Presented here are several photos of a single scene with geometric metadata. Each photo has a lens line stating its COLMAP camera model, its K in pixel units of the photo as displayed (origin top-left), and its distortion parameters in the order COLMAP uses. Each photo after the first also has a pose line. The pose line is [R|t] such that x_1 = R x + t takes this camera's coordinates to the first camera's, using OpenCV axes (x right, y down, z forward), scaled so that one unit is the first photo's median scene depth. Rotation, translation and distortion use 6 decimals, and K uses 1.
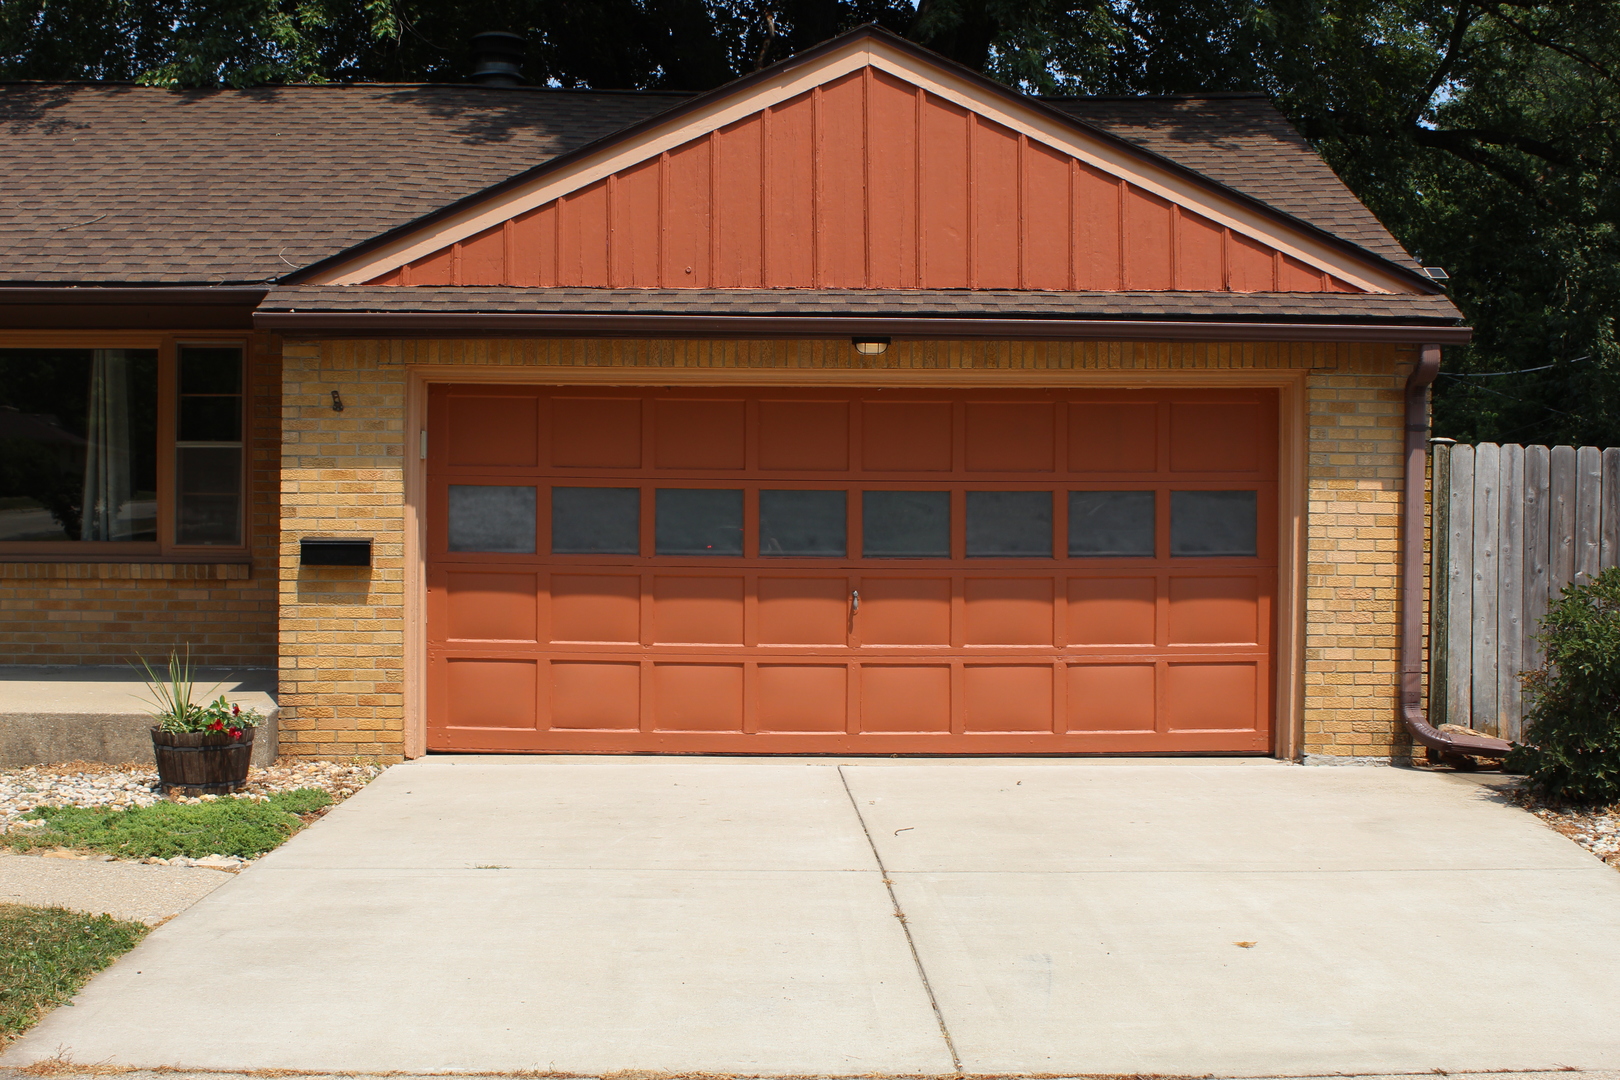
lens RADIAL K [[1942.6, 0, 810.0], [0, 1942.6, 540.0], [0, 0, 1]] dist [-0.080723, 0.006980]
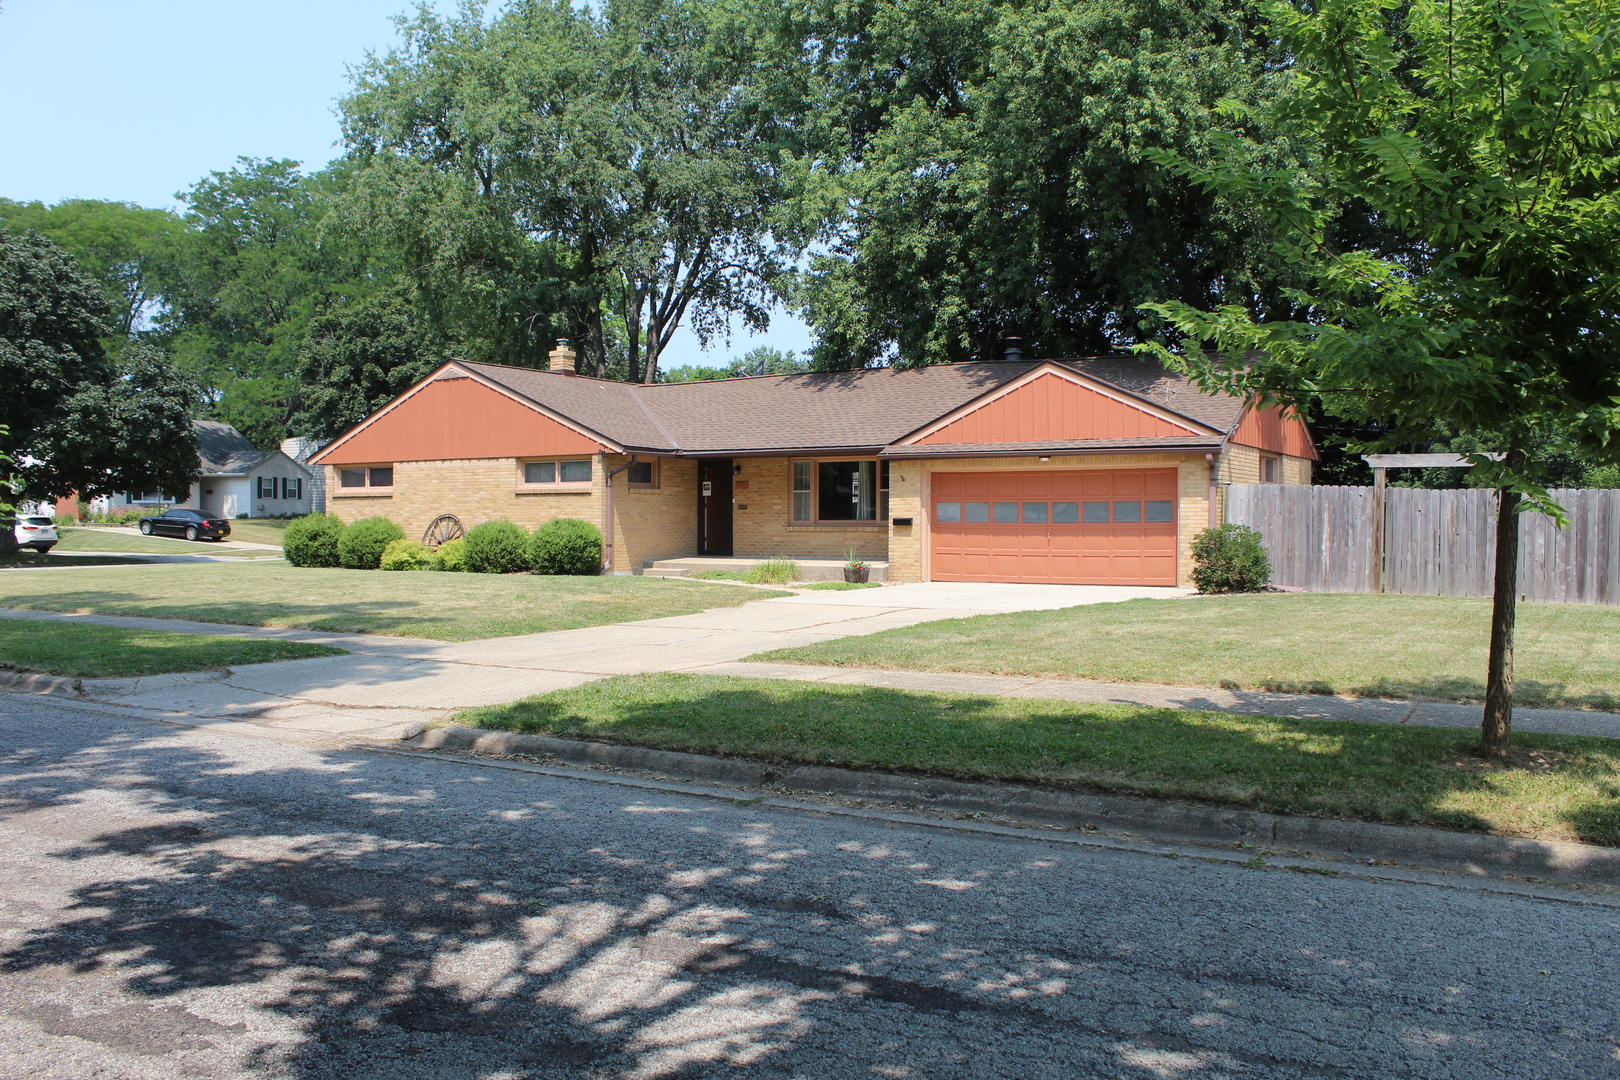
lens RADIAL K [[1335.6, 0, 803.2], [0, 1335.6, 550.4], [0, 0, 1]] dist [-0.165921, 0.145281]
pose [[0.841428, 0.005672, -0.540340, 0.892744], [0.001144, 0.999924, 0.012277, 0.027884], [0.540368, -0.010948, 0.841357, -1.108798]]
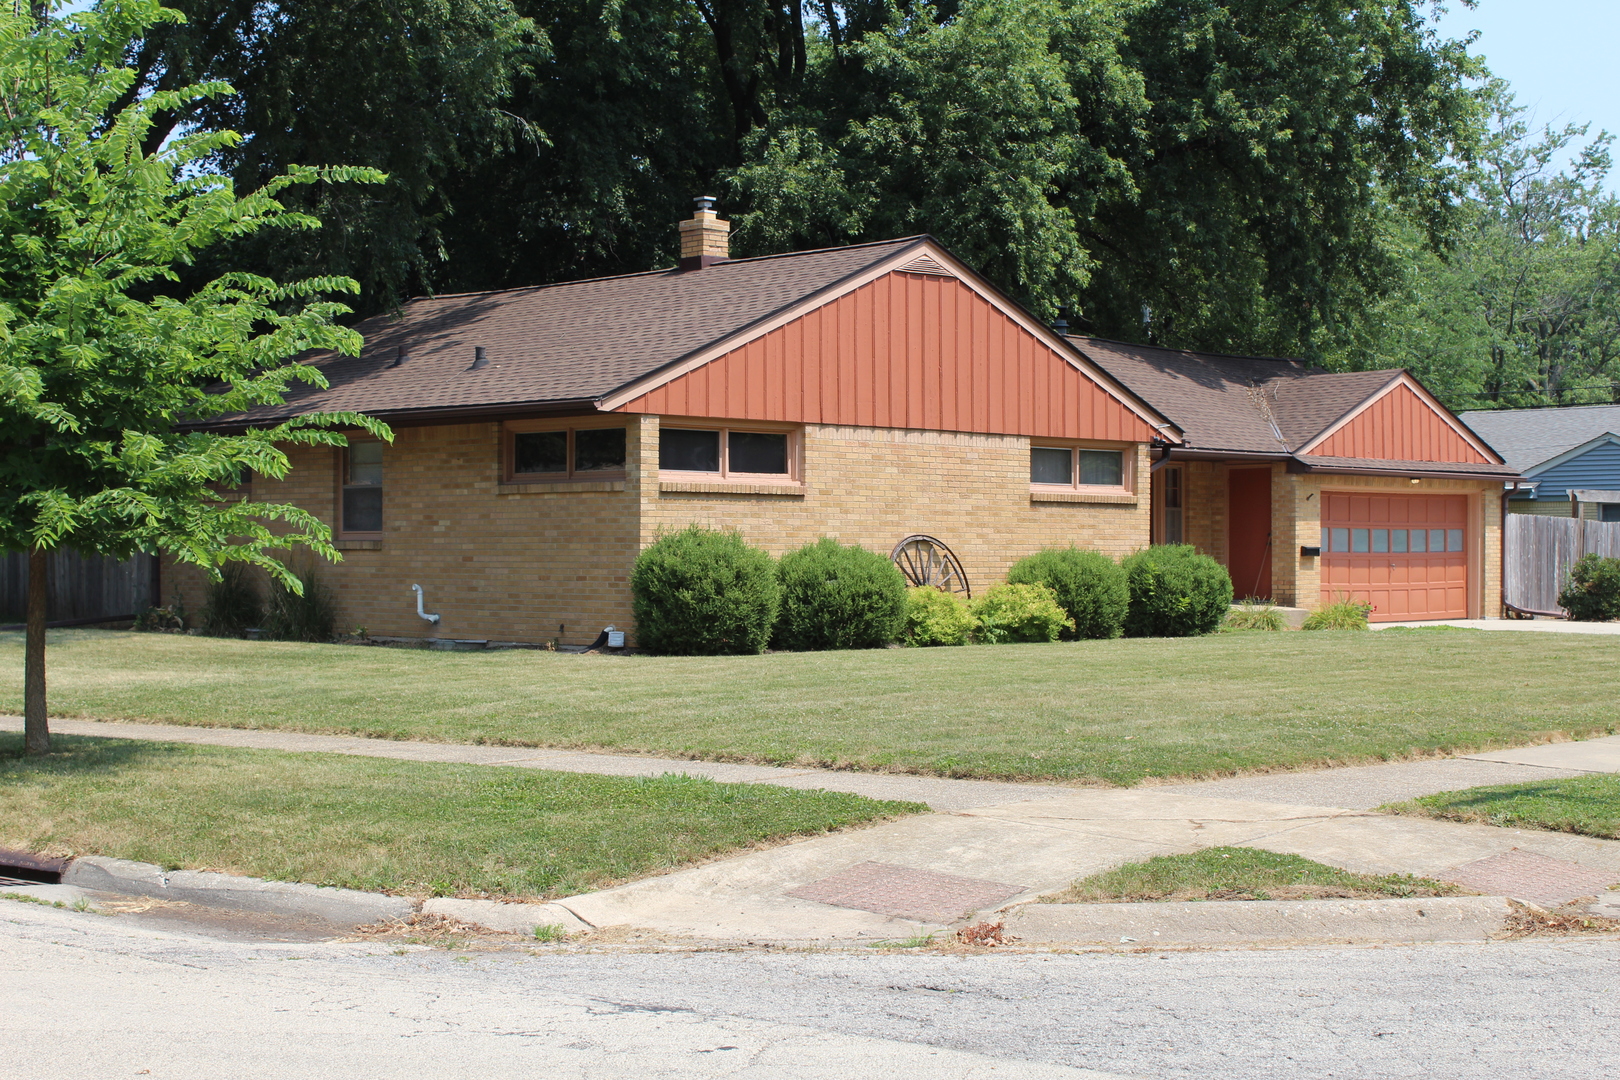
lens RADIAL K [[2383.9, 0, 810.0], [0, 2383.9, 540.0], [0, 0, 1]] dist [0.011308, 0.015187]
pose [[0.722845, -0.002044, 0.691007, -3.078737], [0.009754, 0.999926, -0.007245, 0.007698], [-0.690941, 0.011977, 0.722812, -0.965112]]
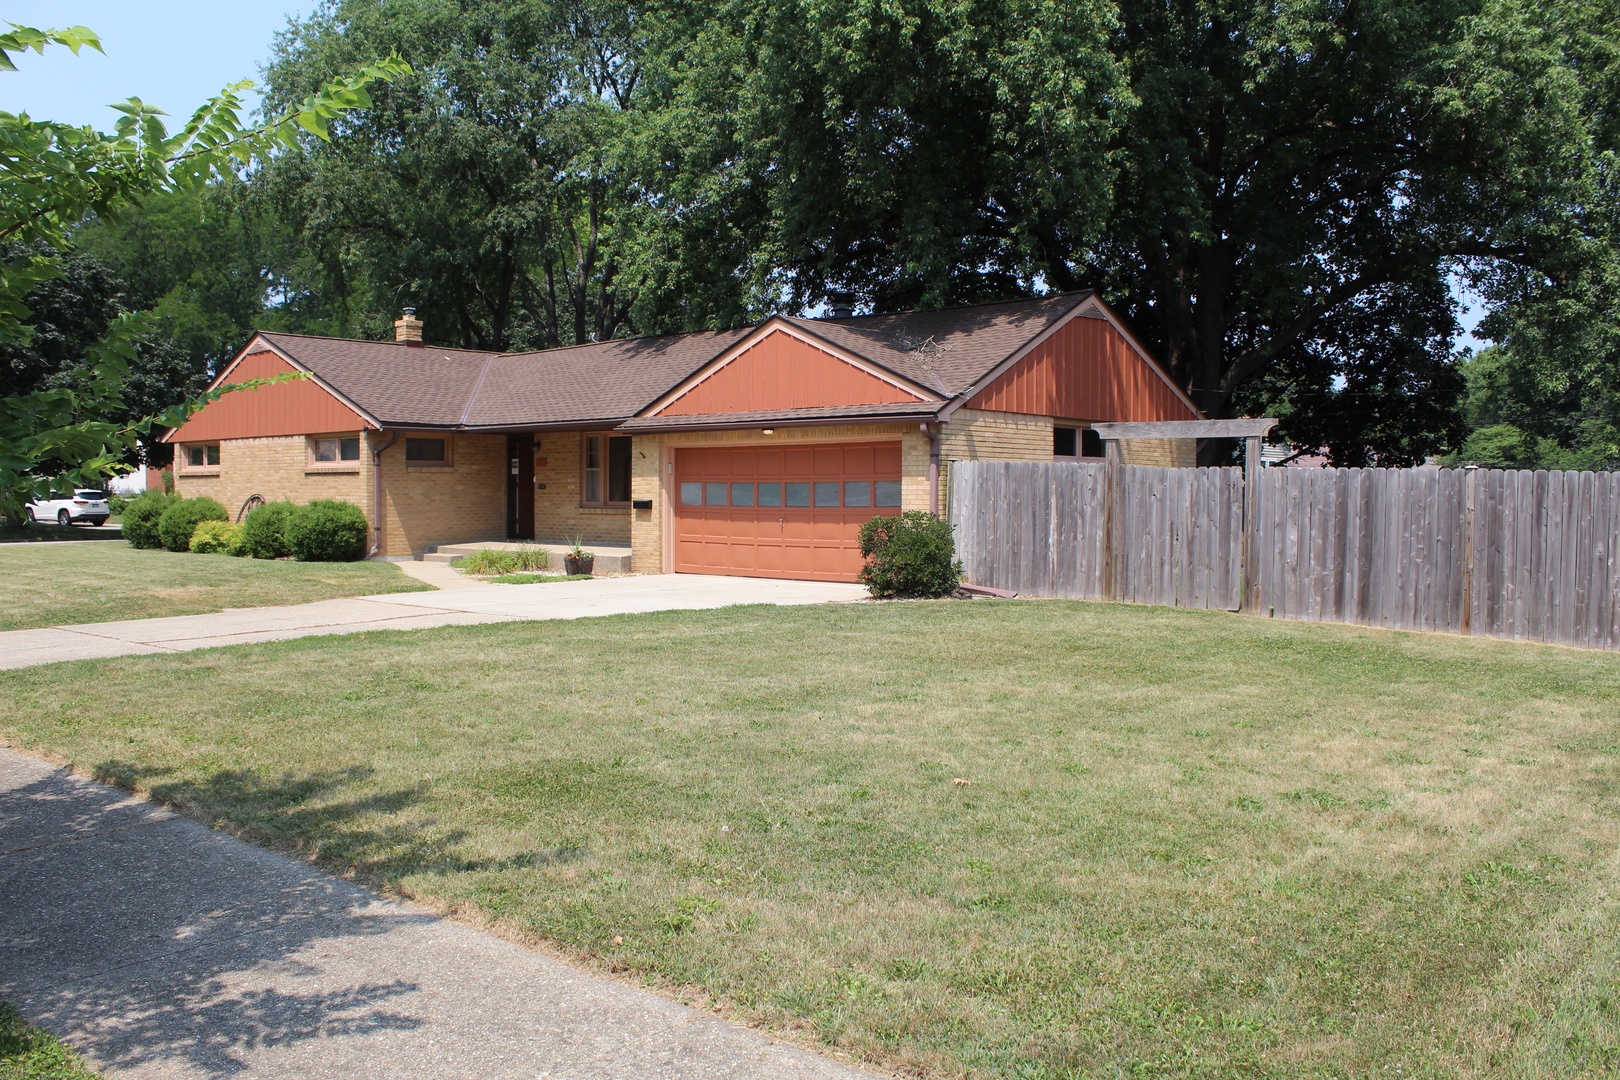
lens RADIAL K [[1335.6, 0, 803.2], [0, 1335.6, 550.4], [0, 0, 1]] dist [-0.165921, 0.145281]
pose [[0.739040, 0.024561, -0.673213, 1.342006], [-0.002866, 0.999441, 0.033317, 0.007744], [0.673655, -0.022693, 0.738697, -0.381433]]
